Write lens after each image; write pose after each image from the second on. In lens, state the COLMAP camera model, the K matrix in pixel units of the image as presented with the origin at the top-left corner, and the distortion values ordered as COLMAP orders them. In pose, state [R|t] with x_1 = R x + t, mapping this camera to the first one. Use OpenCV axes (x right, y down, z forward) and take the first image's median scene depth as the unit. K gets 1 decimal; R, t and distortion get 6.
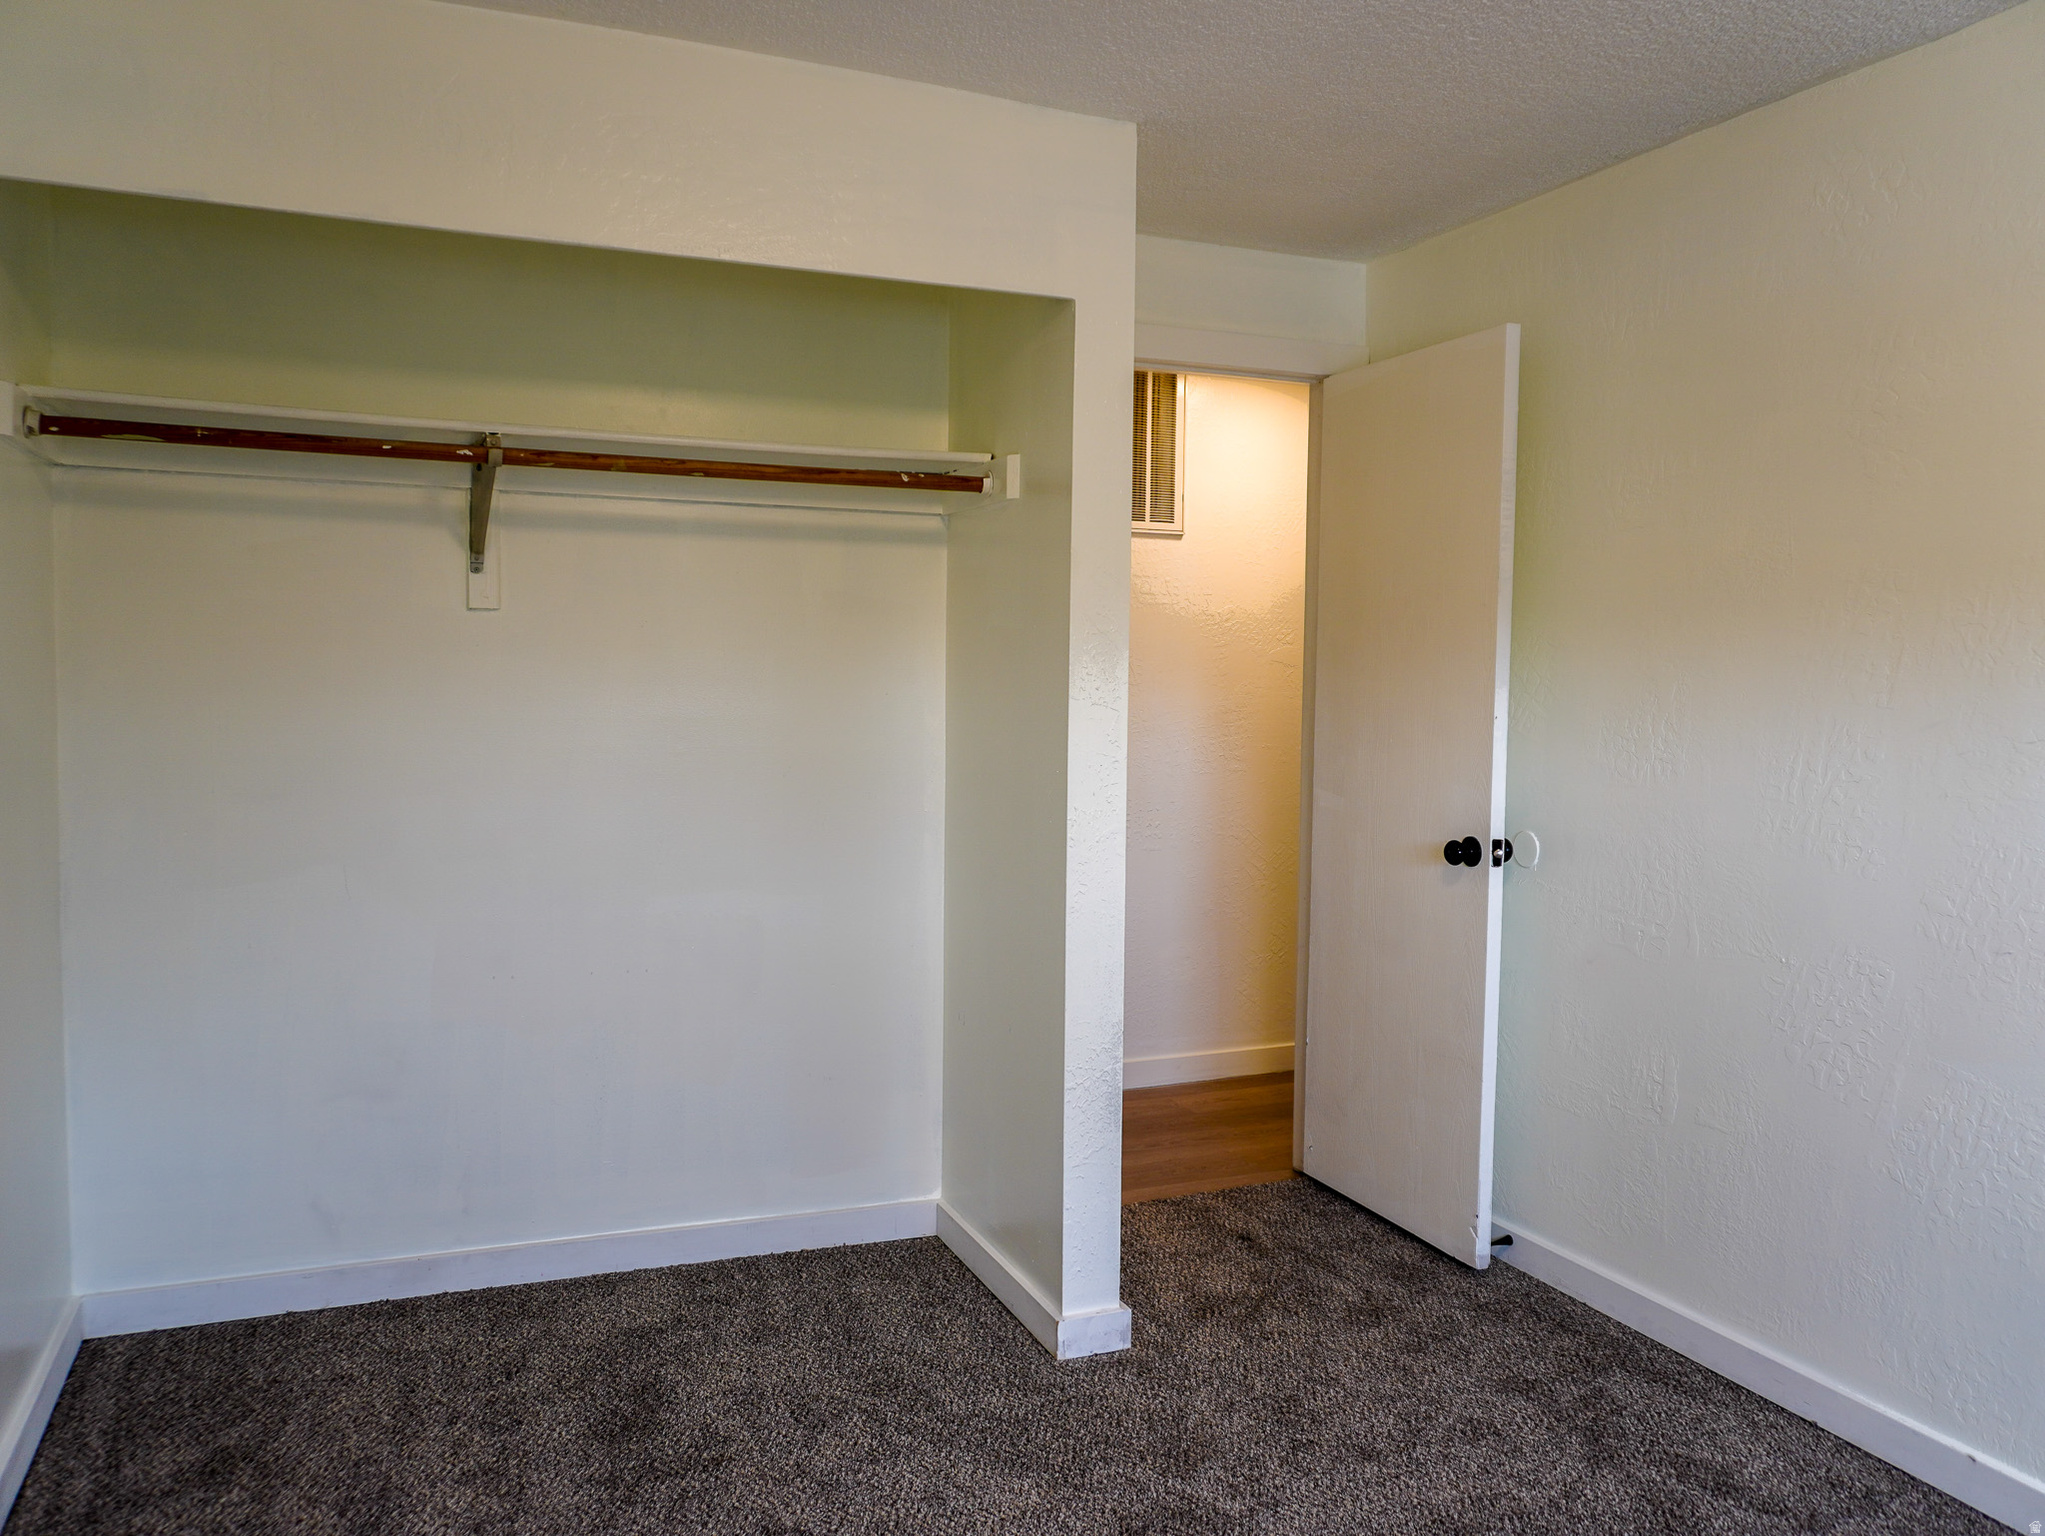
lens RADIAL K [[1552.6, 0, 1027.3], [0, 1552.6, 772.8], [0, 0, 1]] dist [-0.053144, 0.038990]
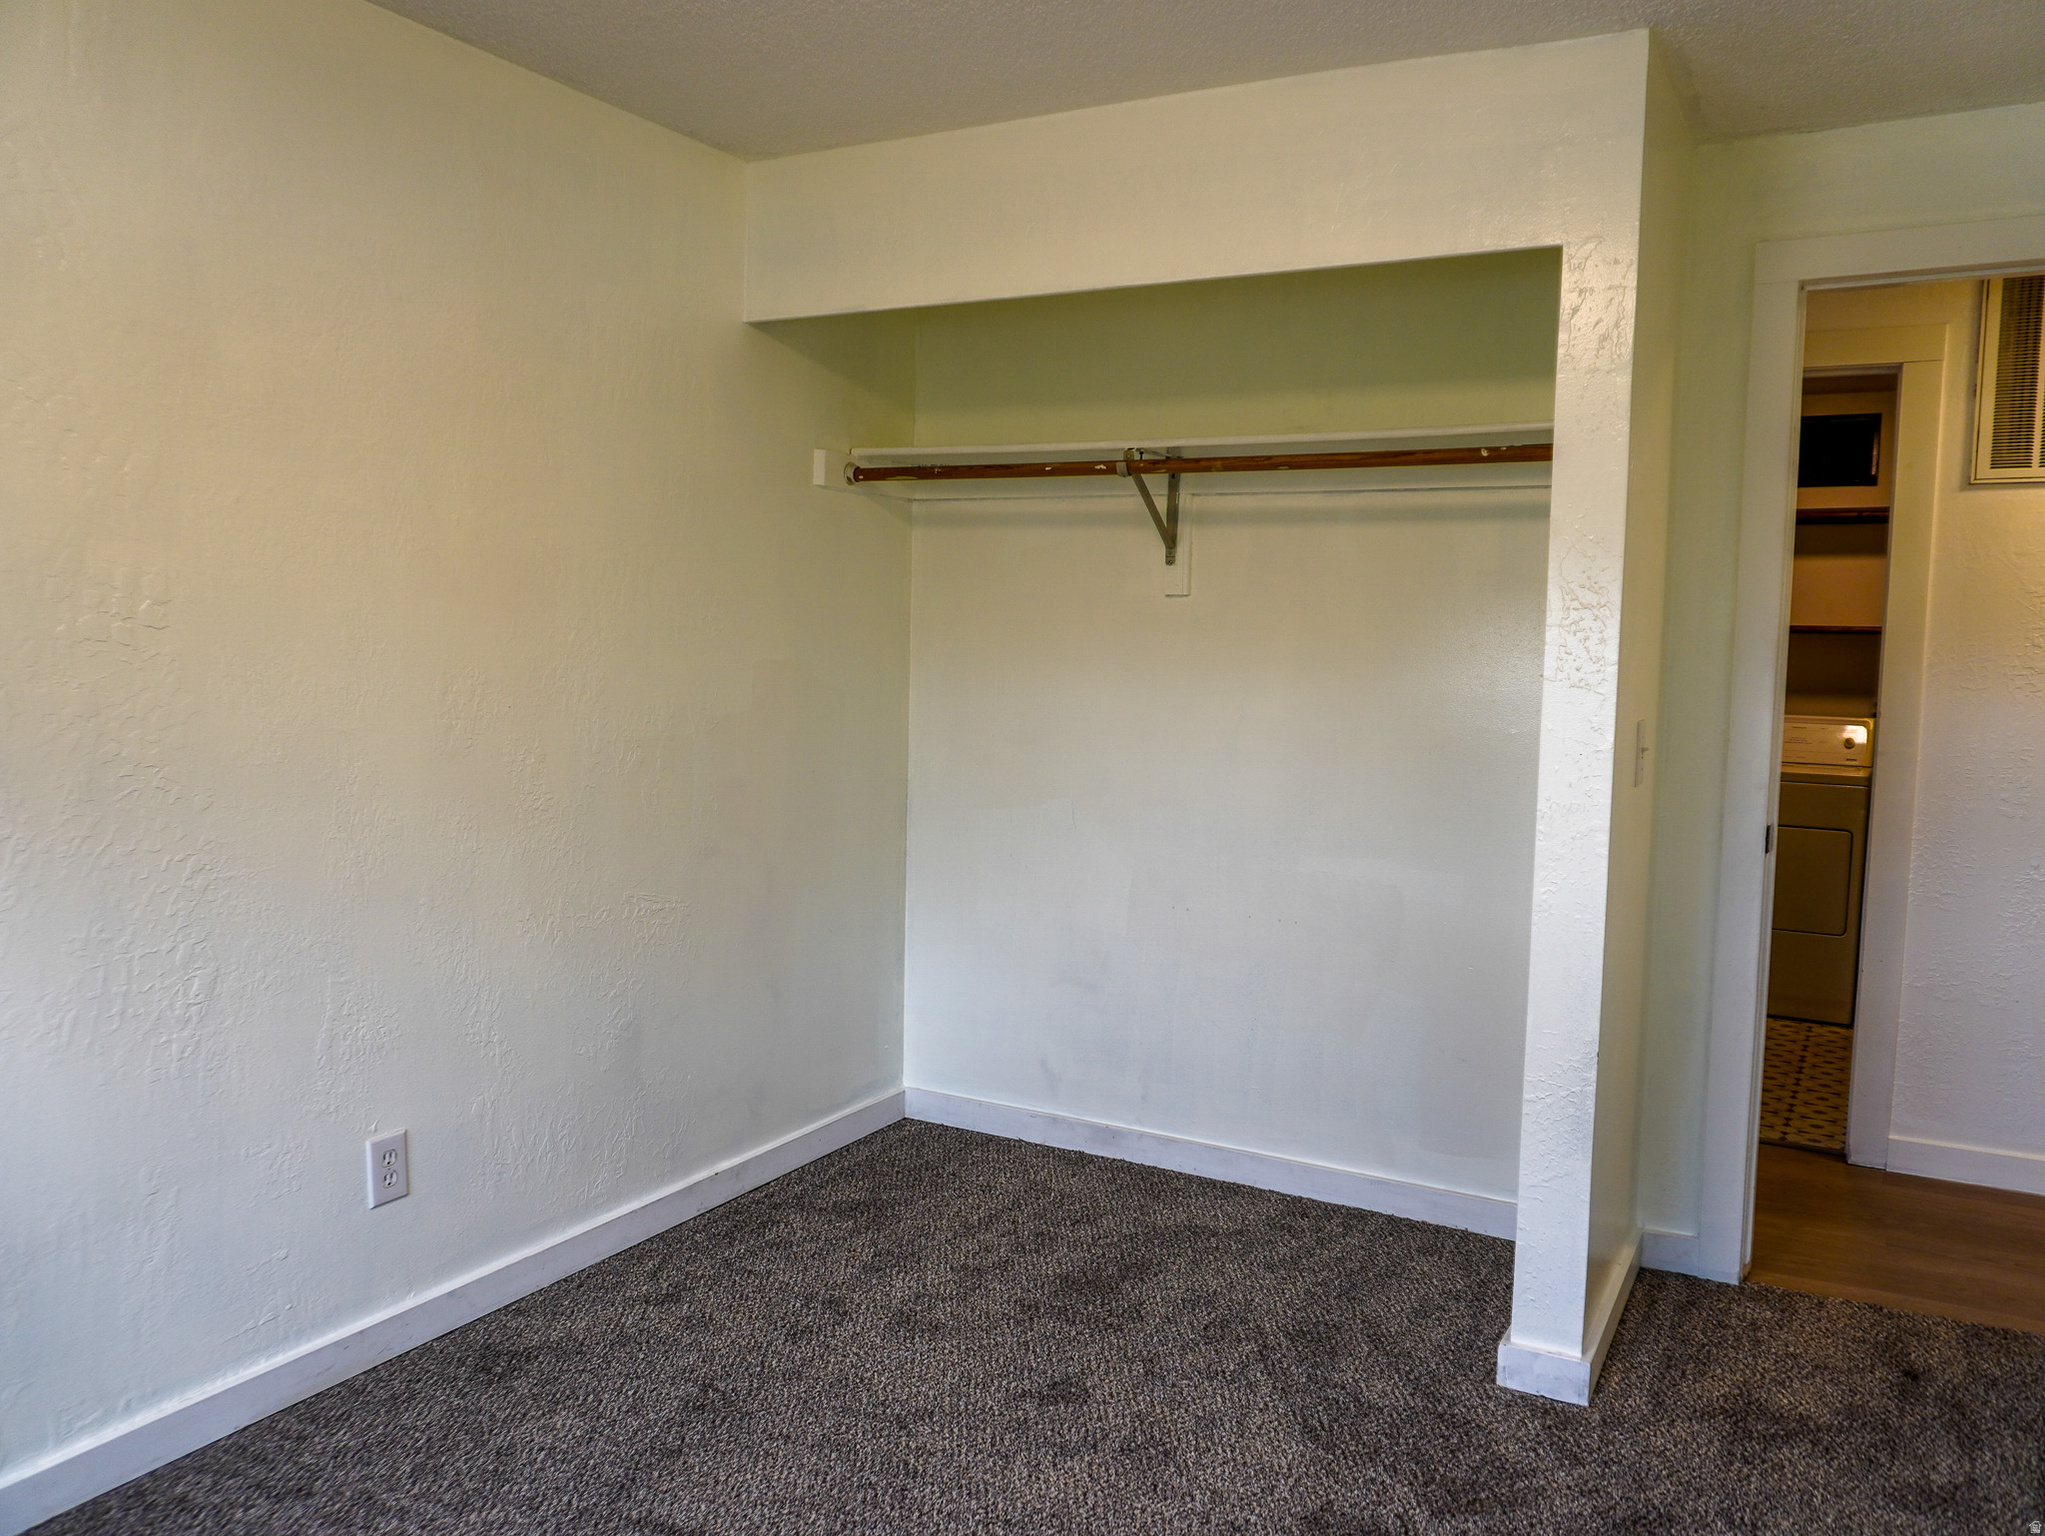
lens RADIAL K [[1552.6, 0, 1027.3], [0, 1552.6, 772.8], [0, 0, 1]] dist [-0.053144, 0.038990]
pose [[0.618417, 0.067406, -0.782954, 0.540247], [-0.063591, 0.997340, 0.035635, -0.005547], [0.783273, 0.027751, 0.621058, 0.182091]]
